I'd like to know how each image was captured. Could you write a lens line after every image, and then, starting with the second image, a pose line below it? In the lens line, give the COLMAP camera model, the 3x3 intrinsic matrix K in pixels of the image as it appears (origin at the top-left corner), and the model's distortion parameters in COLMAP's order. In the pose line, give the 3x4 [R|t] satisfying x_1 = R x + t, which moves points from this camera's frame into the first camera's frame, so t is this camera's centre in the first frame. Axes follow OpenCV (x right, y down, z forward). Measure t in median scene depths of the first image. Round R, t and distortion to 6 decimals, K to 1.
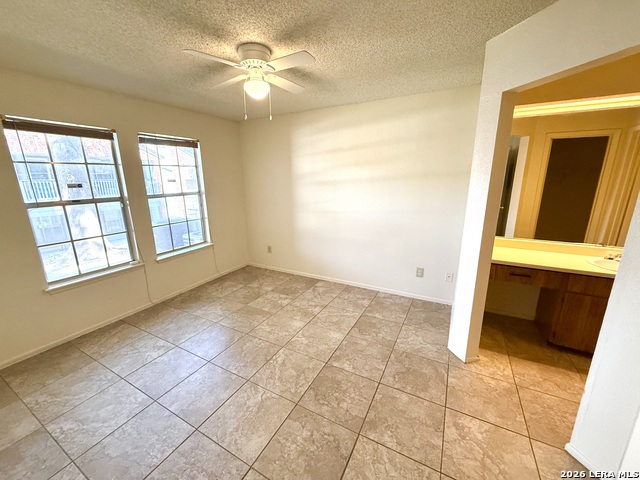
lens RADIAL K [[255.8, 0, 319.4], [0, 255.8, 239.9], [0, 0, 1]] dist [0.000051, 0.000165]
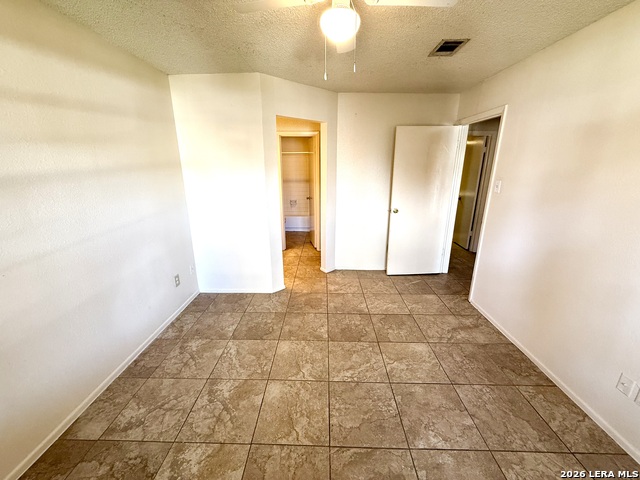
lens RADIAL K [[255.8, 0, 319.7], [0, 255.8, 240.4], [0, 0, 1]] dist [0.000051, 0.000165]
pose [[-0.460623, -0.240257, 0.854461, -0.627535], [0.214441, 0.904028, 0.369795, -0.248696], [-0.861302, 0.353567, -0.364895, 1.032548]]
